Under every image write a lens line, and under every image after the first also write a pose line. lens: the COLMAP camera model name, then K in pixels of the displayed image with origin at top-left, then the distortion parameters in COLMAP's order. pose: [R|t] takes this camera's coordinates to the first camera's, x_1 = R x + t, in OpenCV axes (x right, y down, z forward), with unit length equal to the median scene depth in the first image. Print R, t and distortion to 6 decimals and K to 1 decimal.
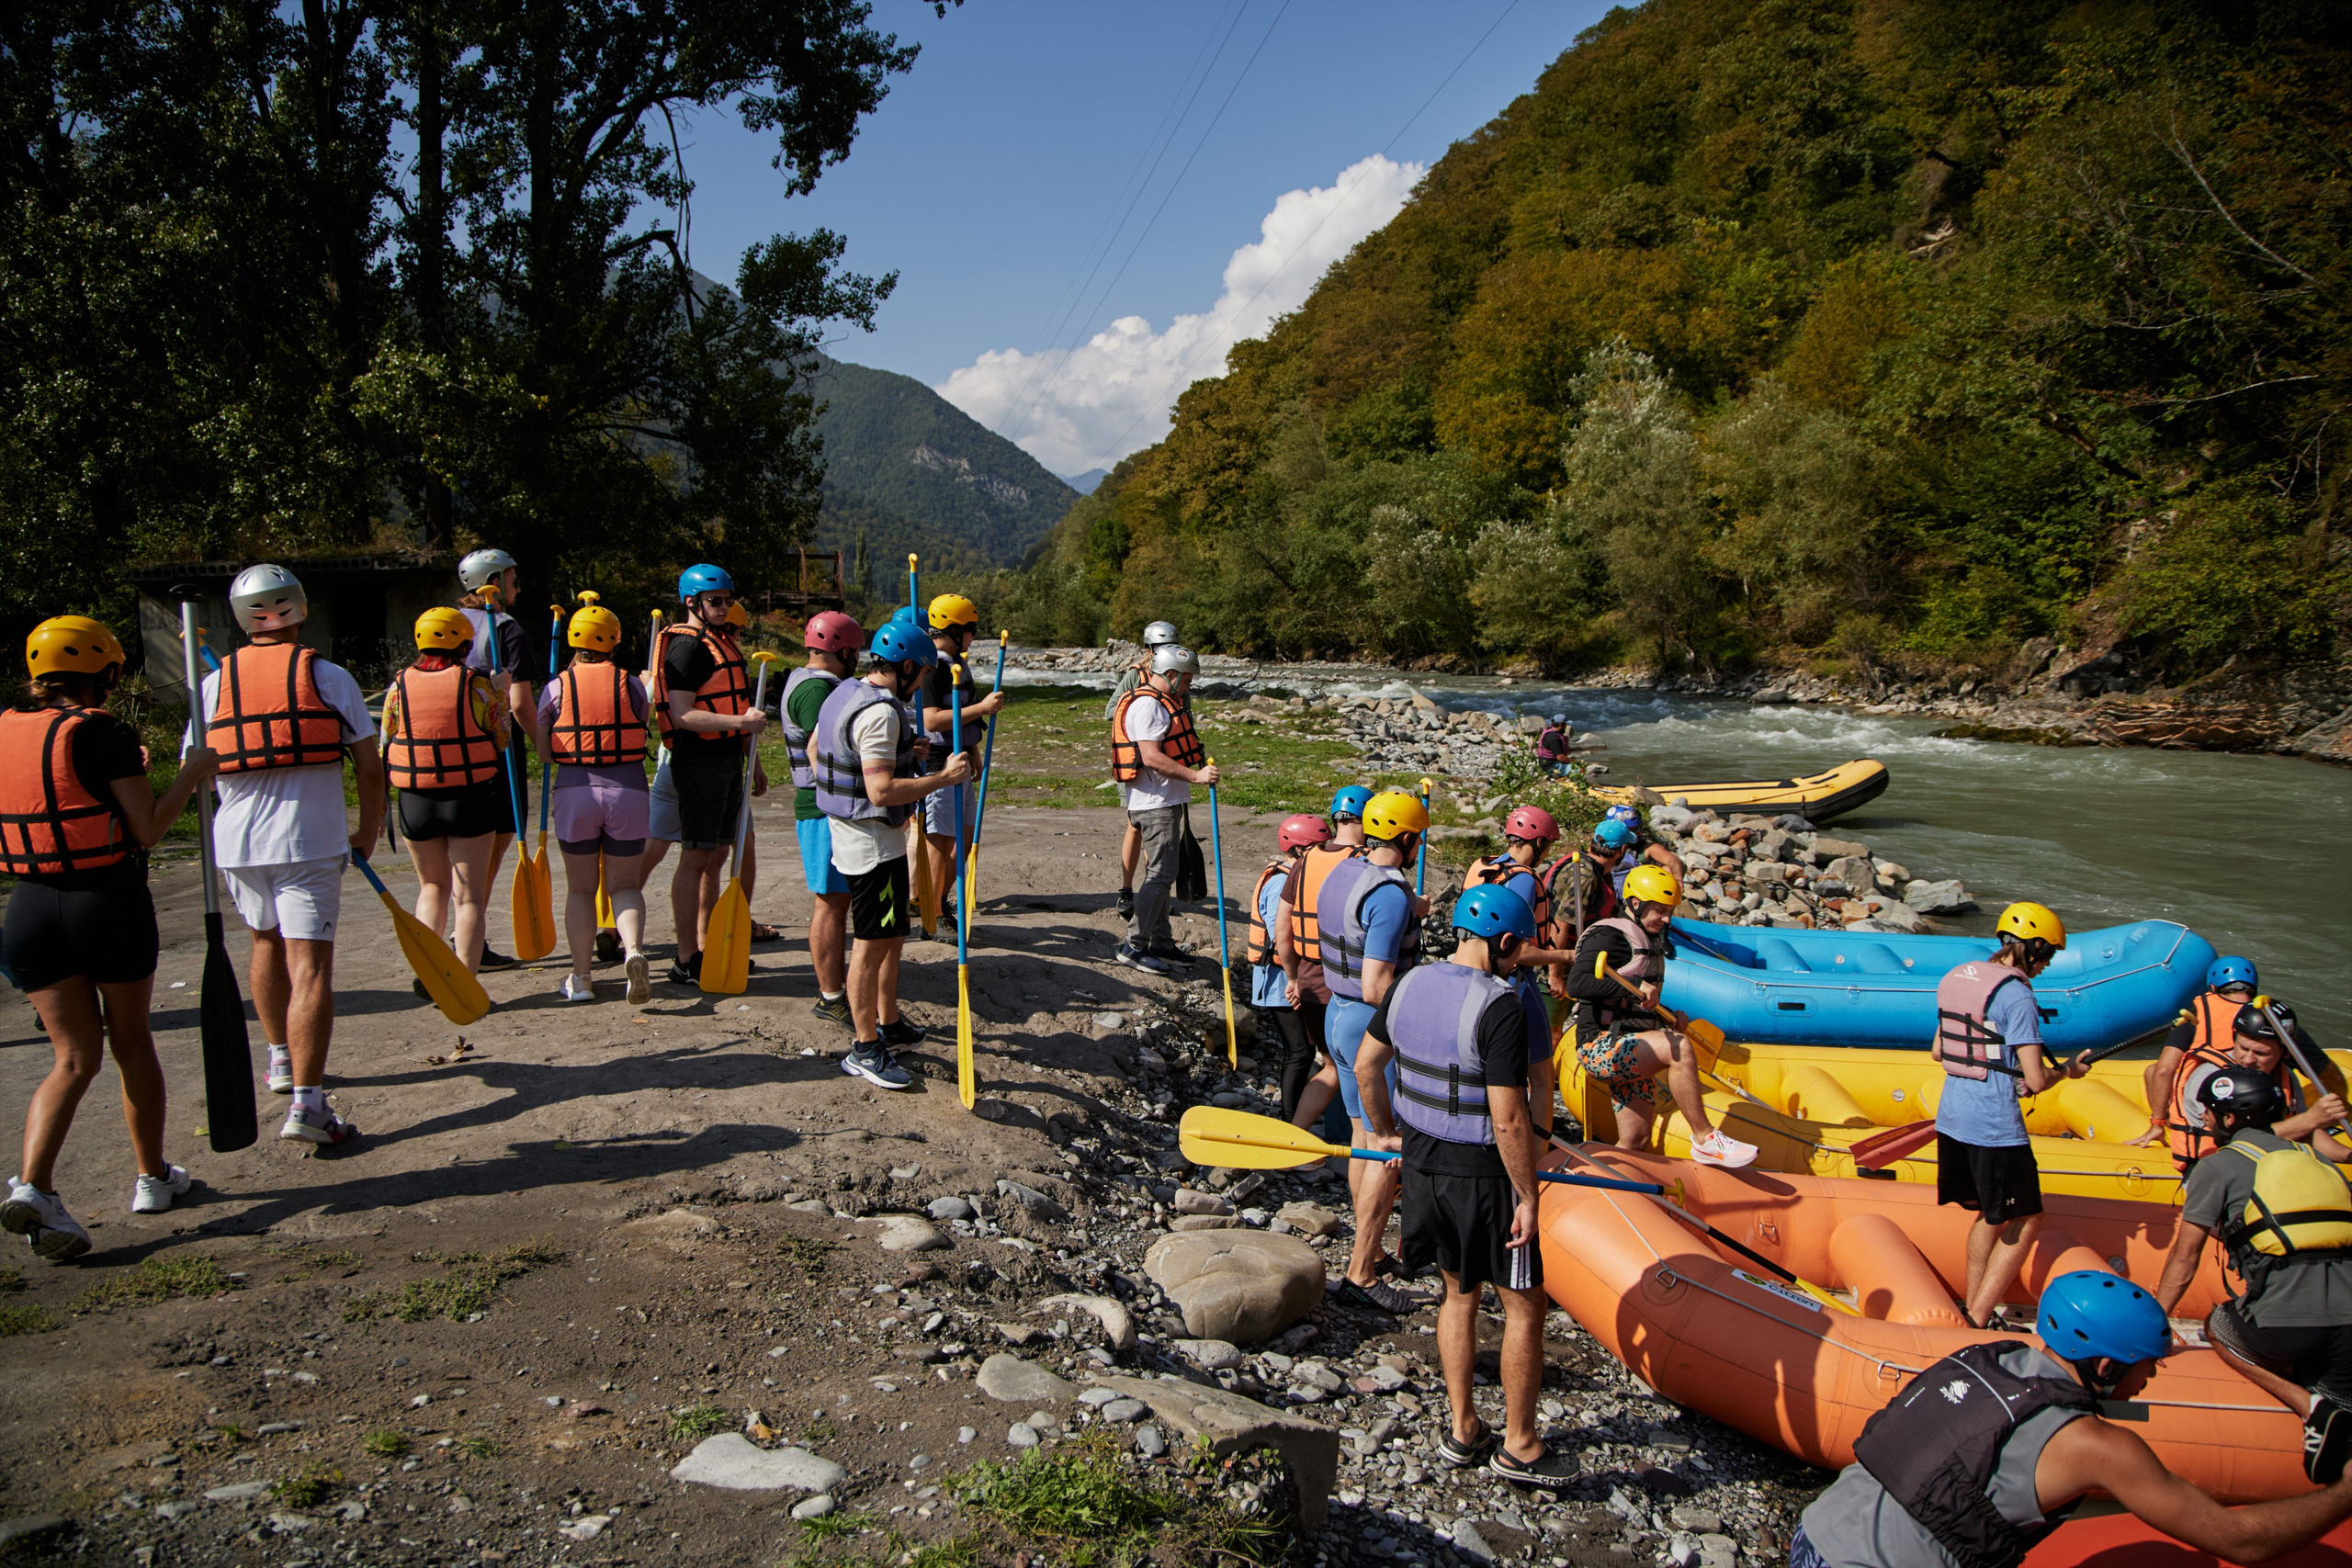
lens RADIAL K [[1622.4, 0, 1184.9], [0, 1622.4, 785.0], [0, 0, 1]] dist [-0.096108, 0.058615]
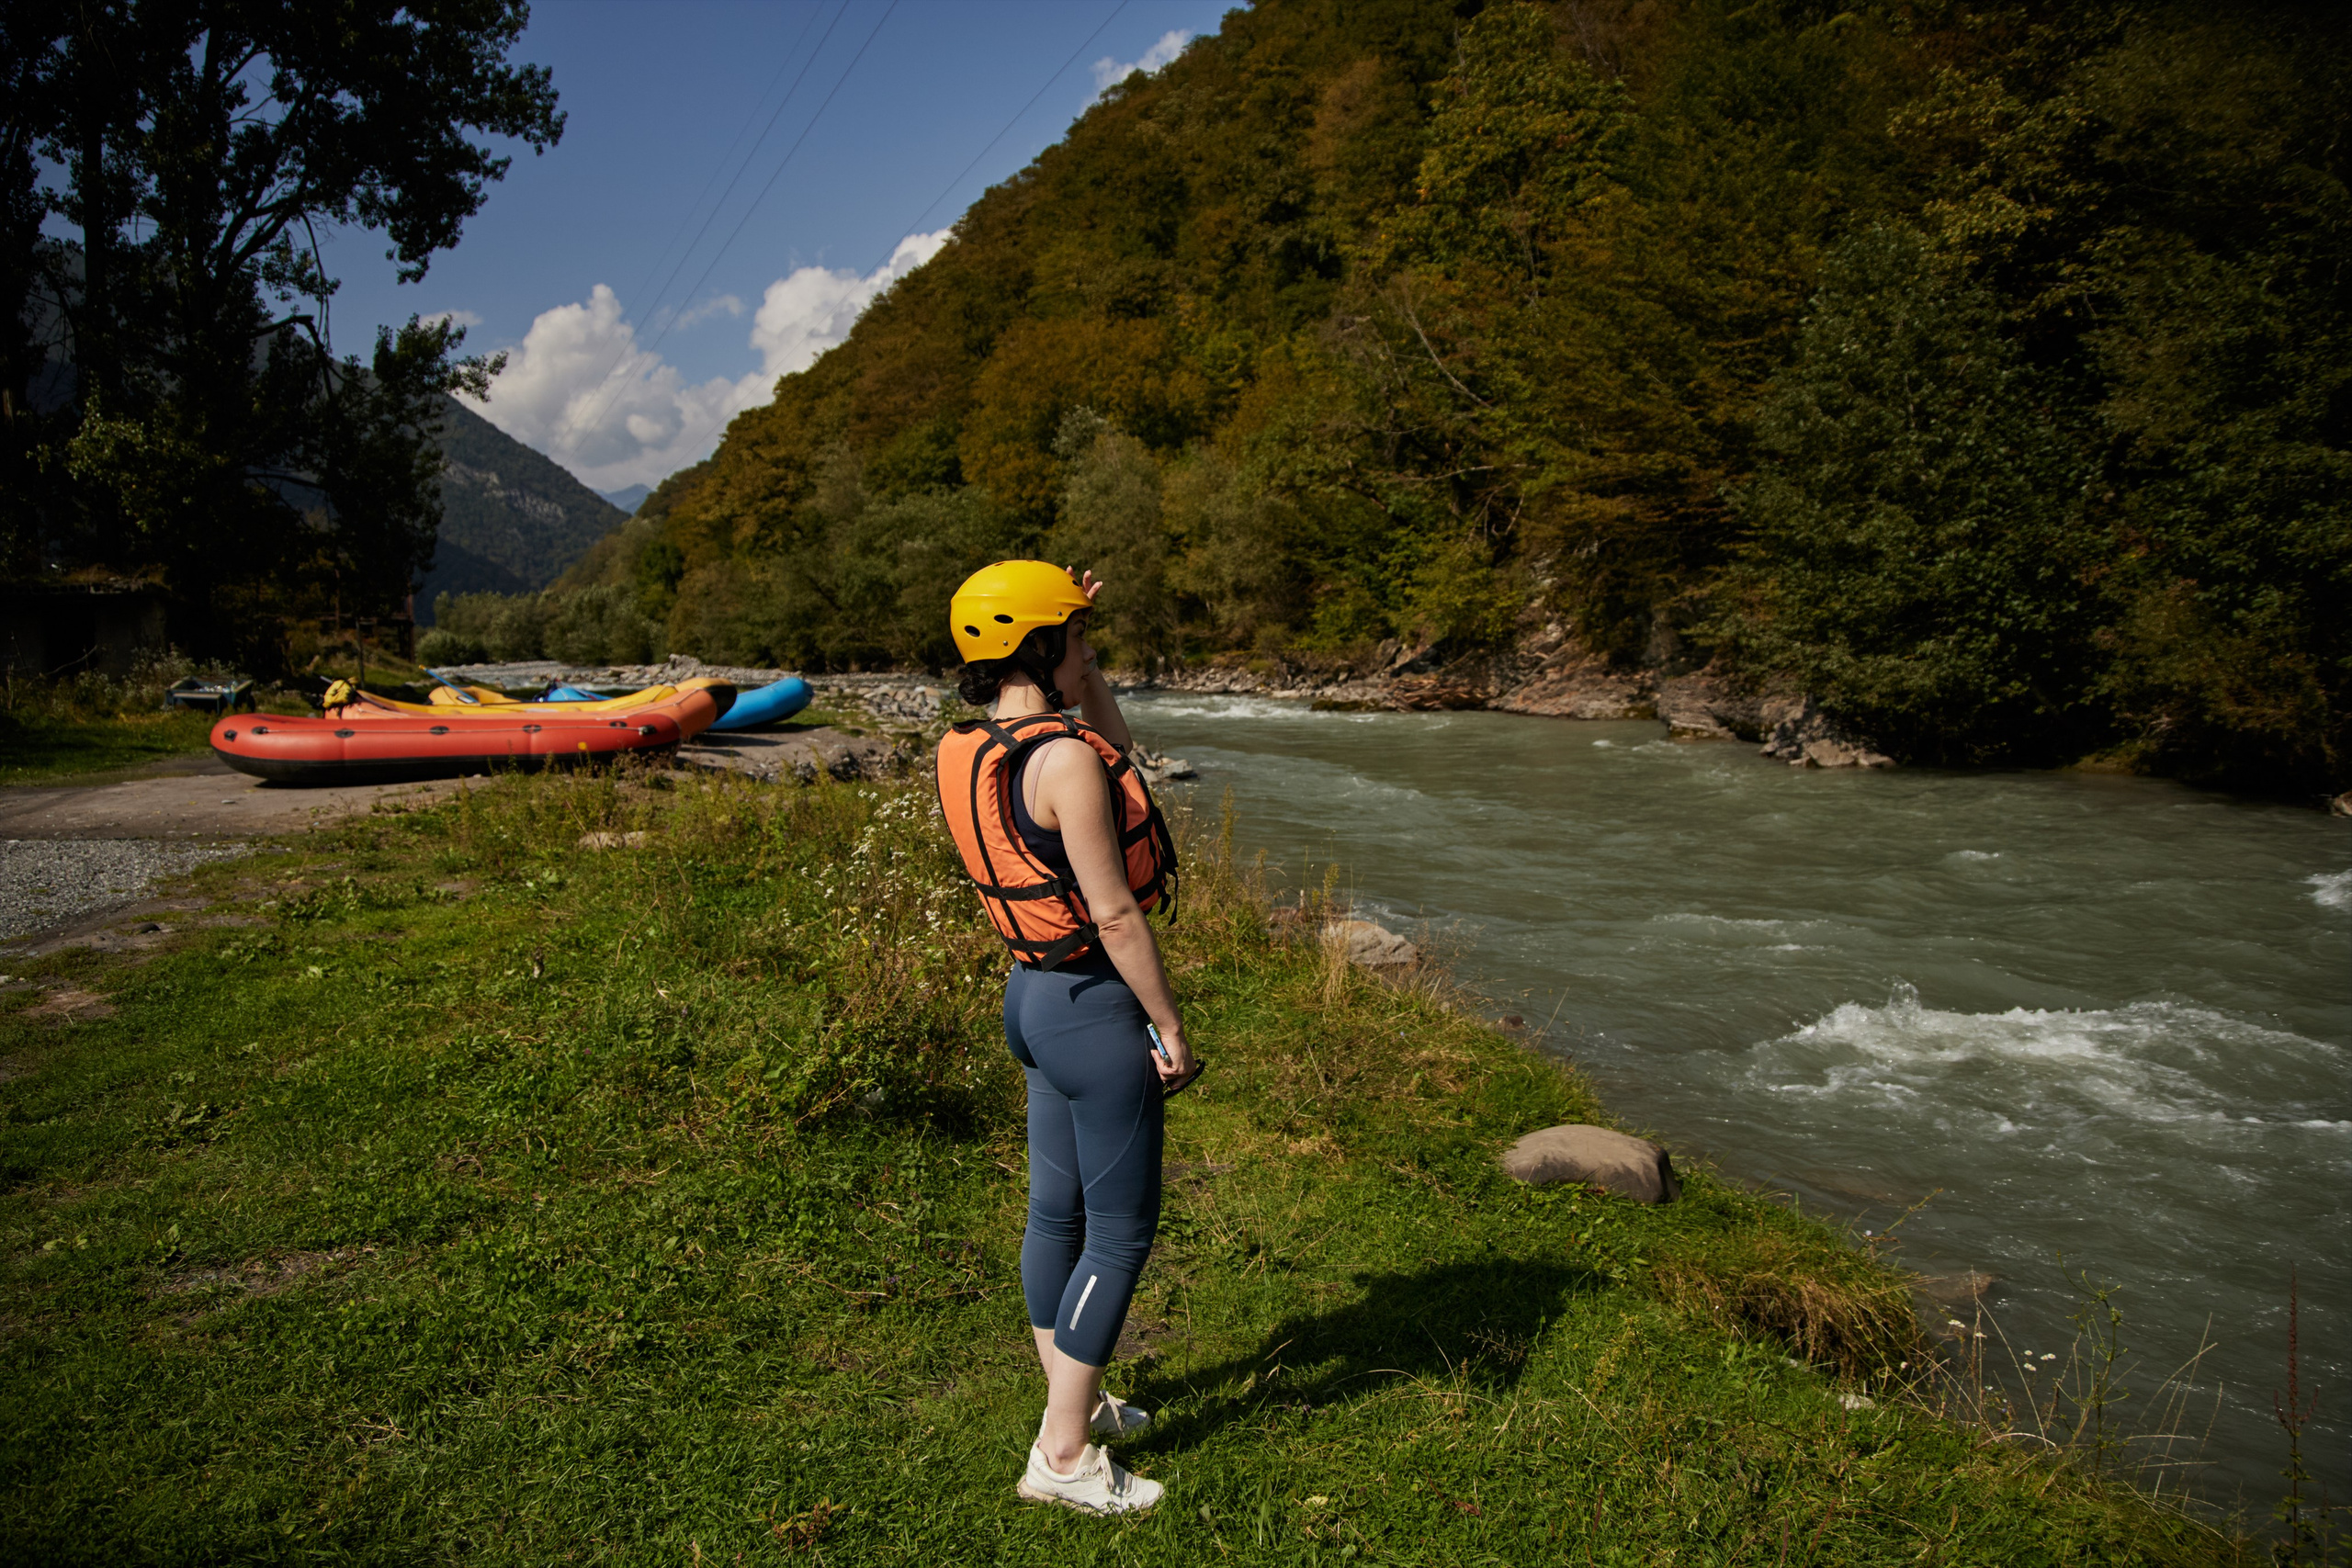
lens RADIAL K [[1622.4, 0, 1190.3], [0, 1622.4, 805.3], [0, 0, 1]] dist [-0.096108, 0.058615]
pose [[0.962722, -0.032730, 0.268506, -0.007191], [0.032546, 0.999457, 0.005136, 0.032522], [-0.268528, 0.003794, 0.963264, -0.259923]]
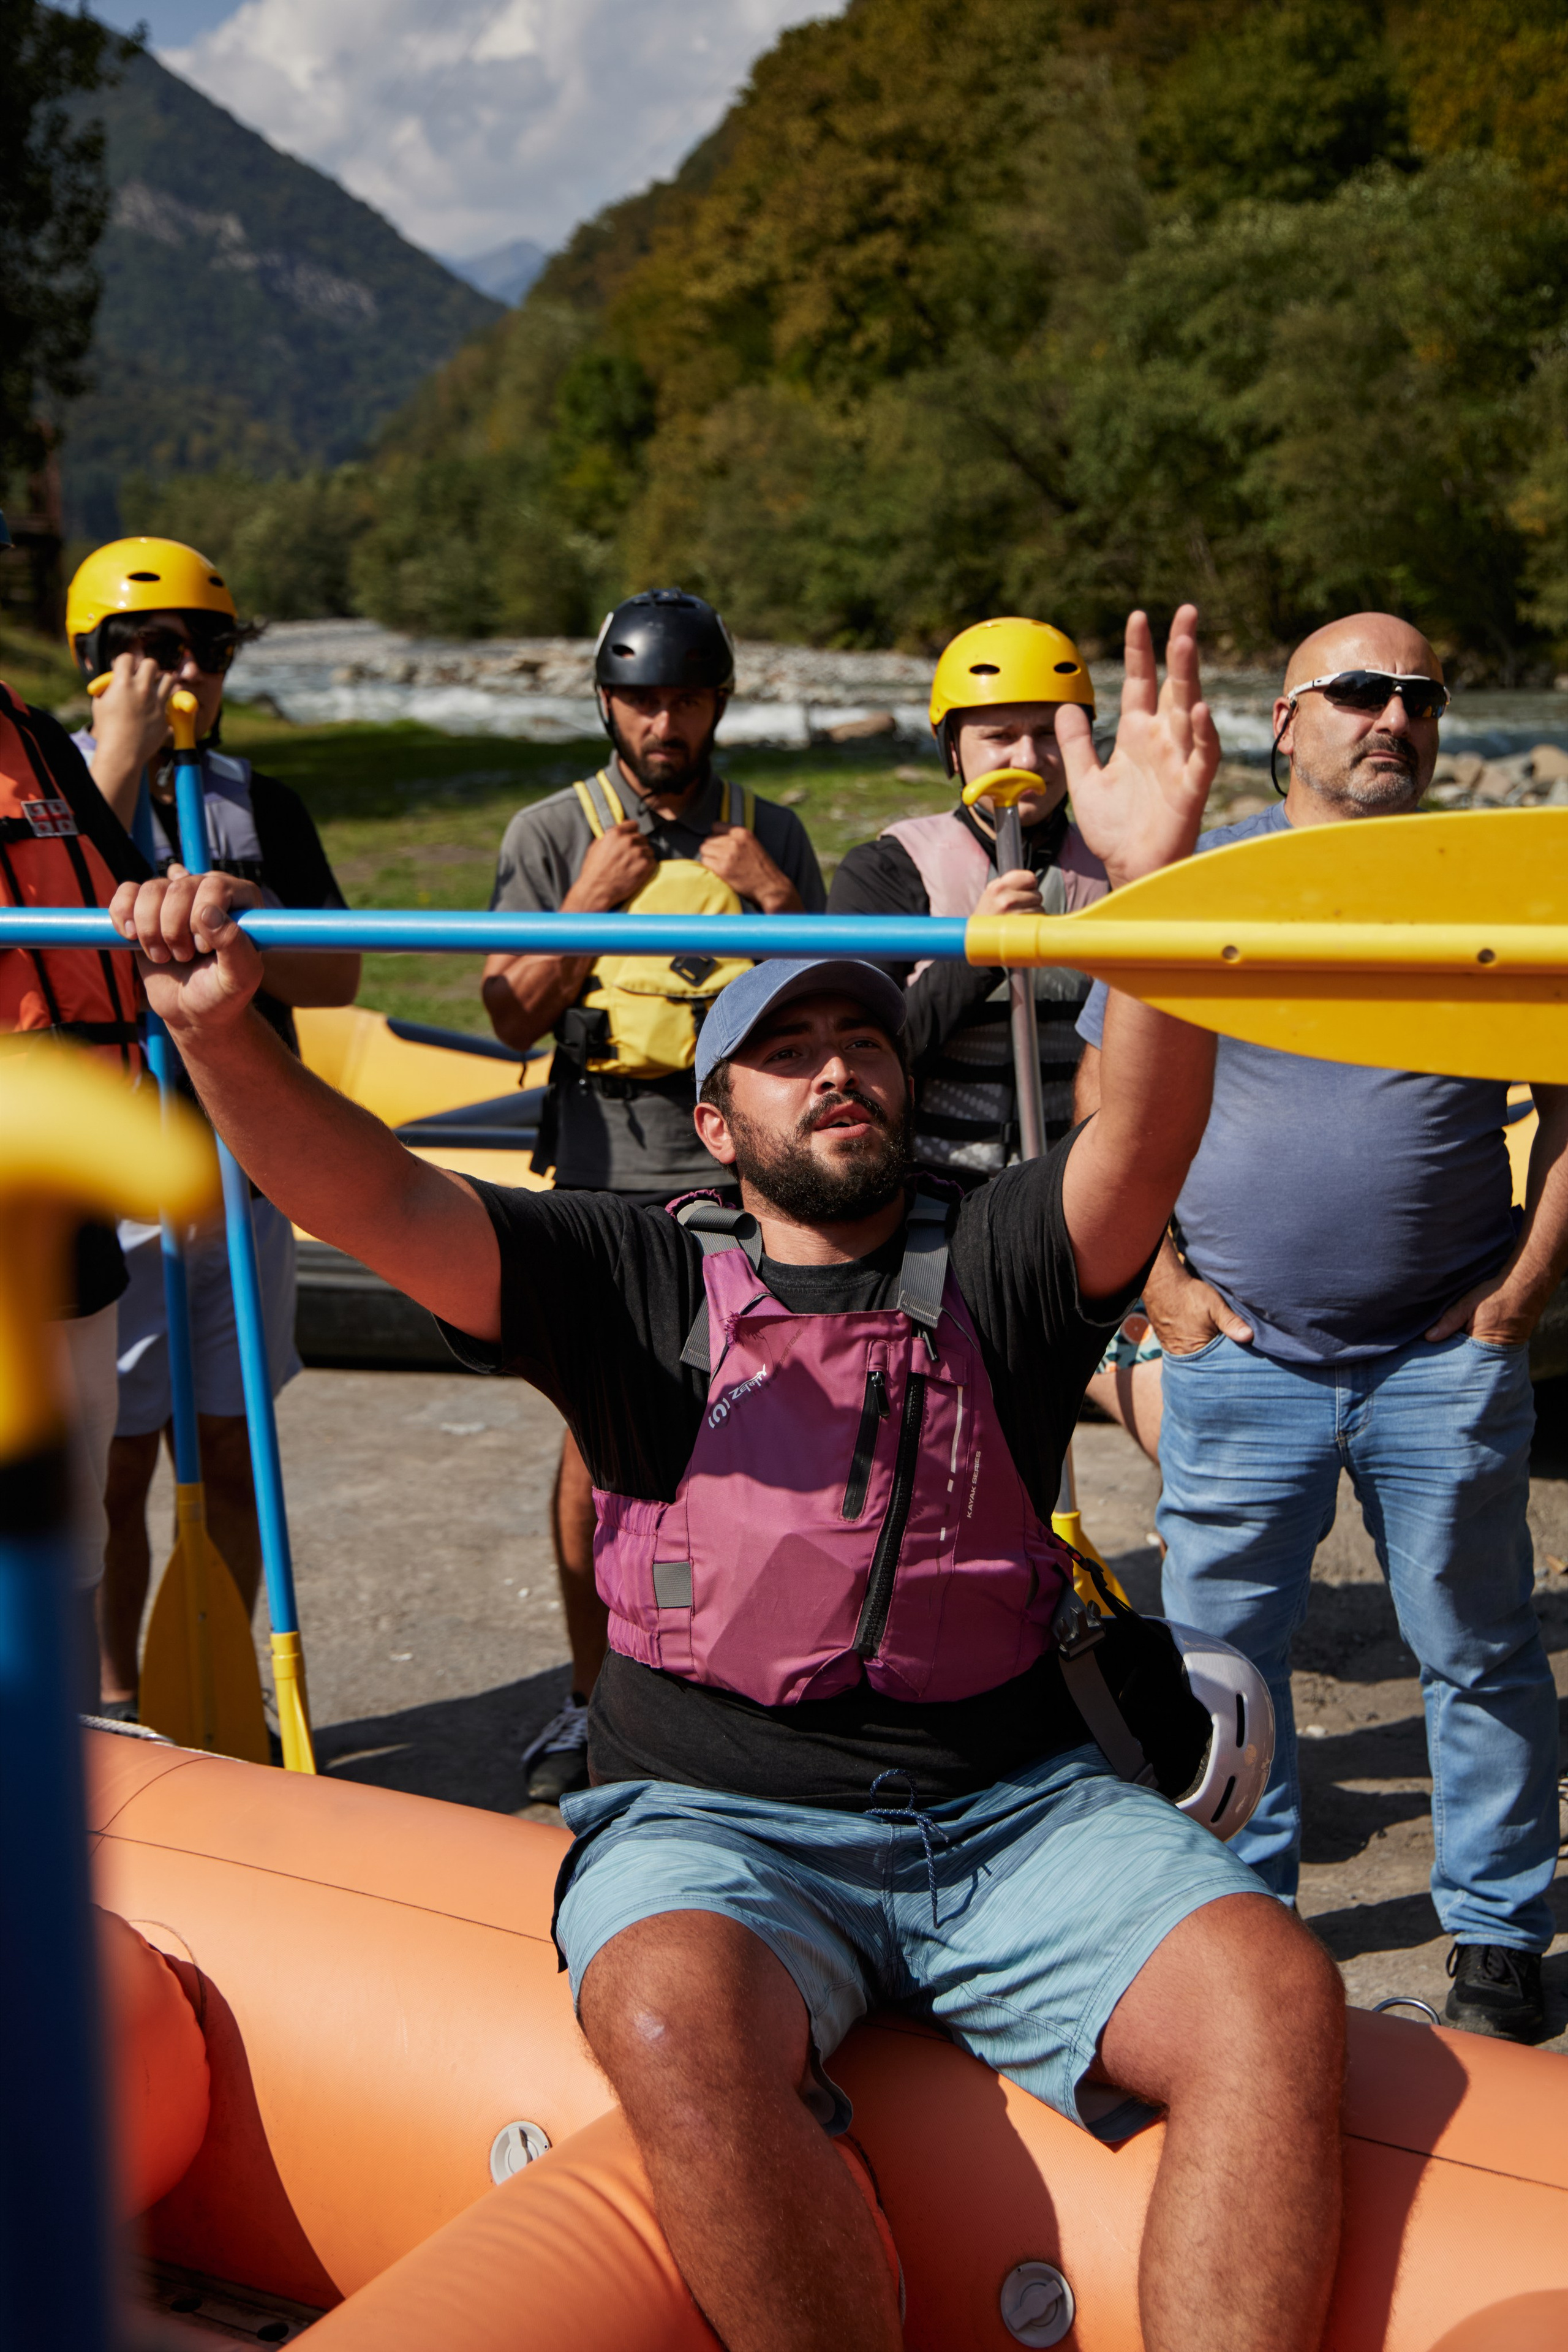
lens RADIAL K [[3338.0, 0, 777.8], [0, 3338.0, 1205.0], [0, 0, 1]] dist [0.205245, 0.000000]
pose [[0.999746, -0.014340, 0.017393, -0.058989], [0.012837, 0.996413, 0.083639, -0.009719], [-0.018530, -0.083395, 0.996344, 0.080579]]
